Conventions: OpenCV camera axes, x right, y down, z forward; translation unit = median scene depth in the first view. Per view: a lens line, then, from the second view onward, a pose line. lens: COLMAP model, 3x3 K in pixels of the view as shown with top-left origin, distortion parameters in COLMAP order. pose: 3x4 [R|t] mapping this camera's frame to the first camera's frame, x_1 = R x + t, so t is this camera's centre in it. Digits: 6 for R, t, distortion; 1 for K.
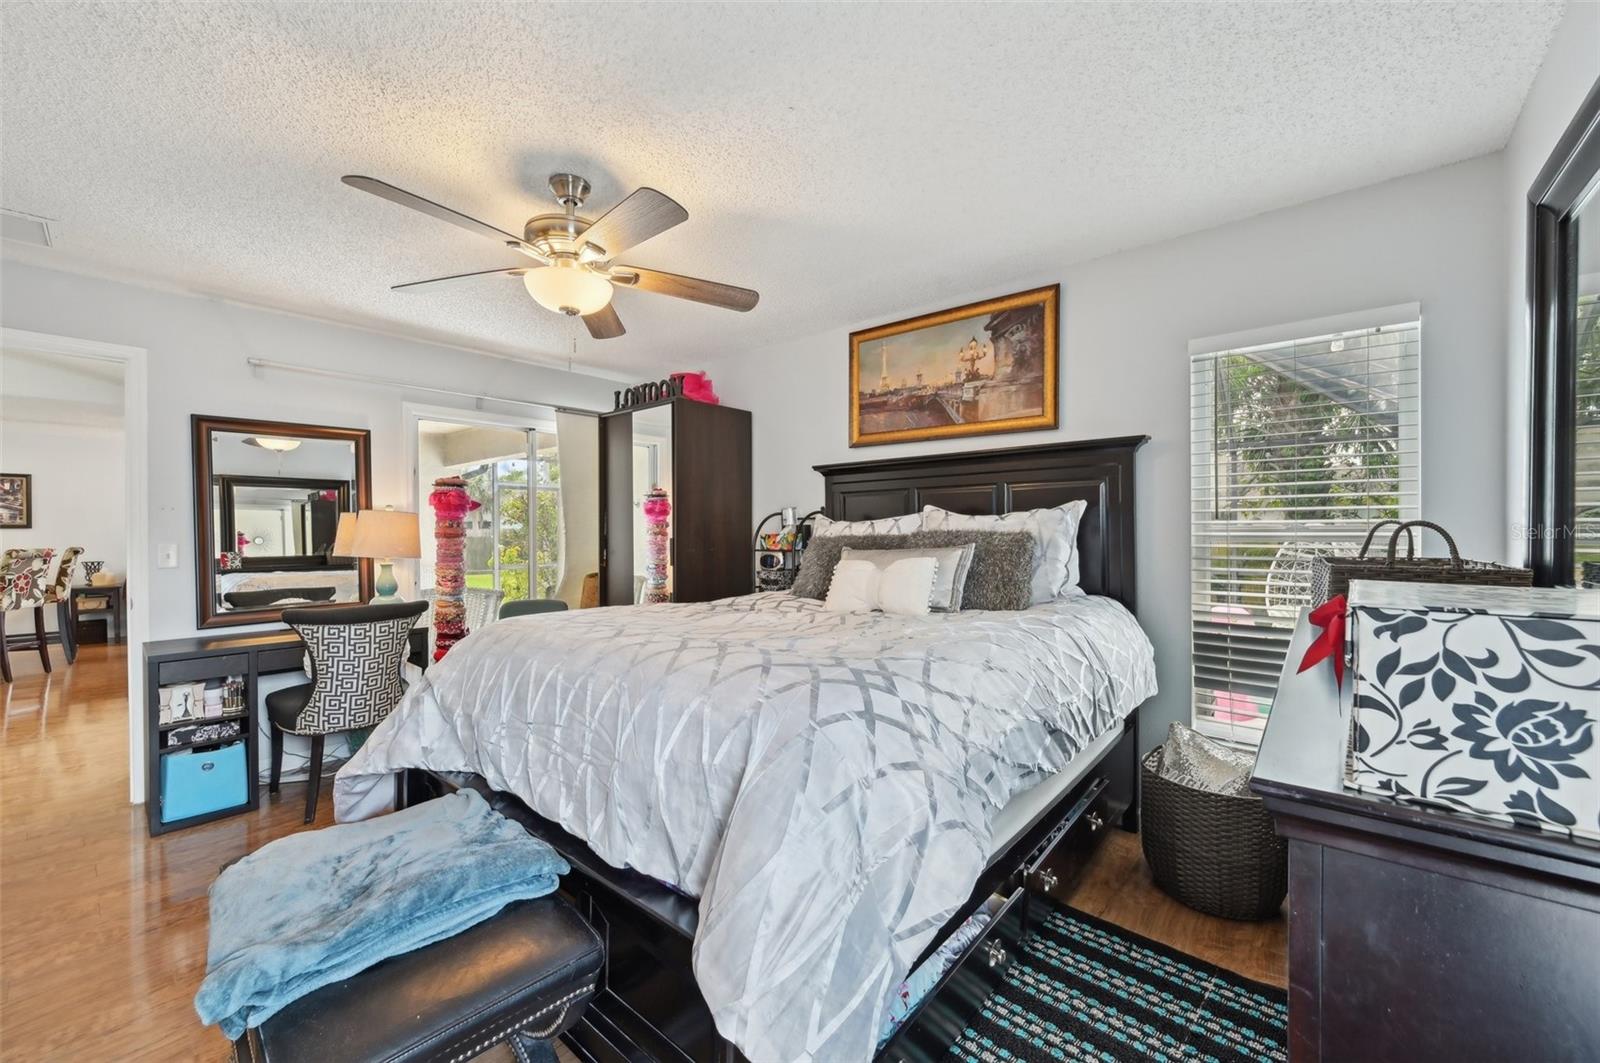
lens RADIAL K [[637.4, 0, 799.0], [0, 637.4, 533.3], [0, 0, 1]] dist [-0.000516, -0.000518]
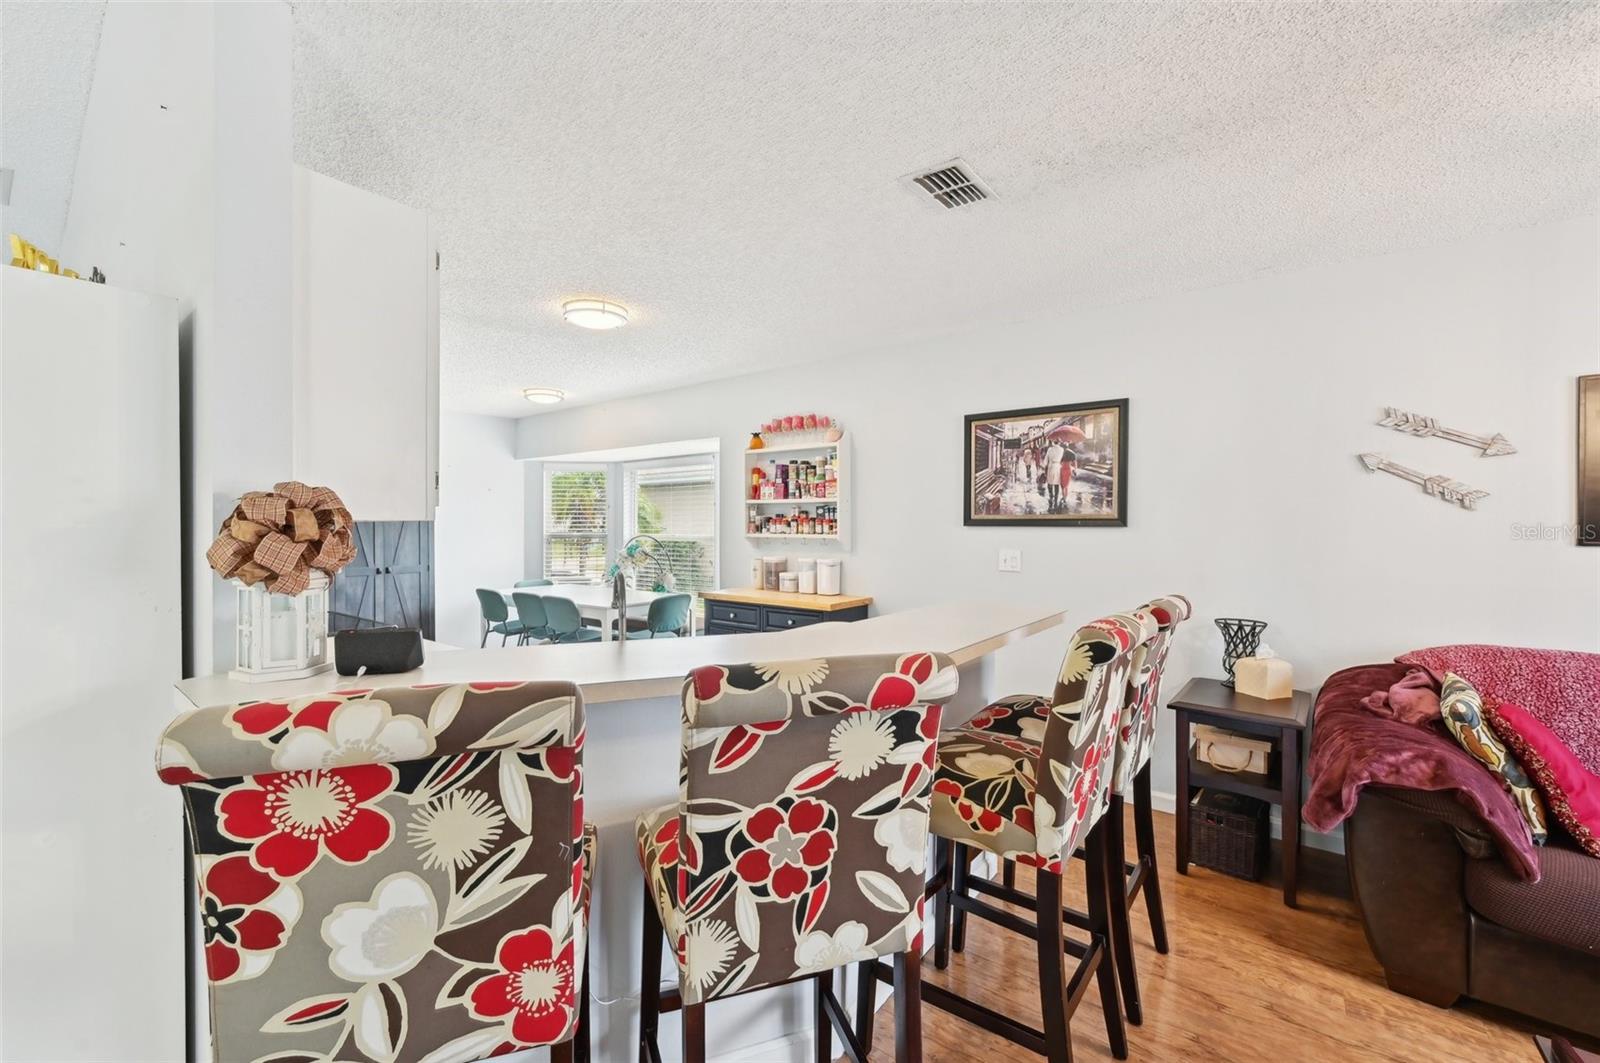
lens RADIAL K [[637.4, 0, 789.5], [0, 637.4, 533.9], [0, 0, 1]] dist [-0.000516, -0.000518]
pose [[0.057116, 0.023282, -0.998096, -1.018166], [-0.011794, 0.999674, 0.022644, -0.012368], [0.998298, 0.010478, 0.057372, 0.962128]]
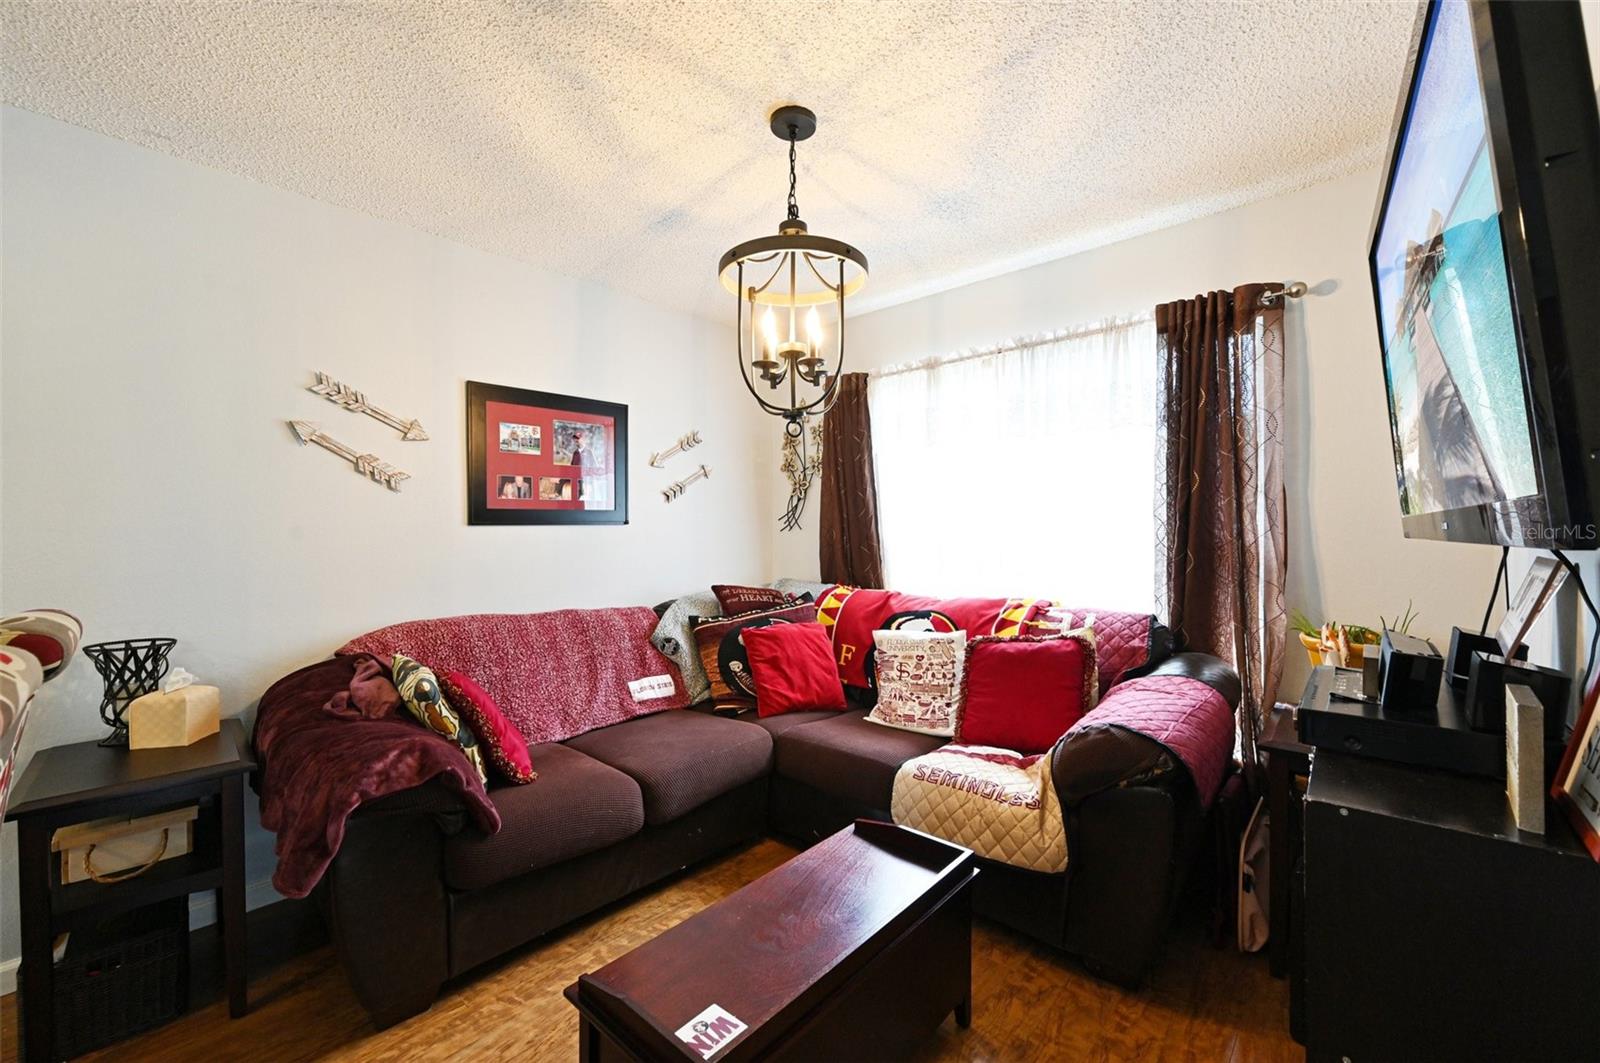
lens RADIAL K [[637.4, 0, 812.2], [0, 637.4, 532.1], [0, 0, 1]] dist [-0.000516, -0.000518]
pose [[0.999897, 0.002877, -0.014093, -1.096530], [-0.002917, 0.999992, -0.002825, -0.000648], [0.014085, 0.002865, 0.999897, 0.997789]]
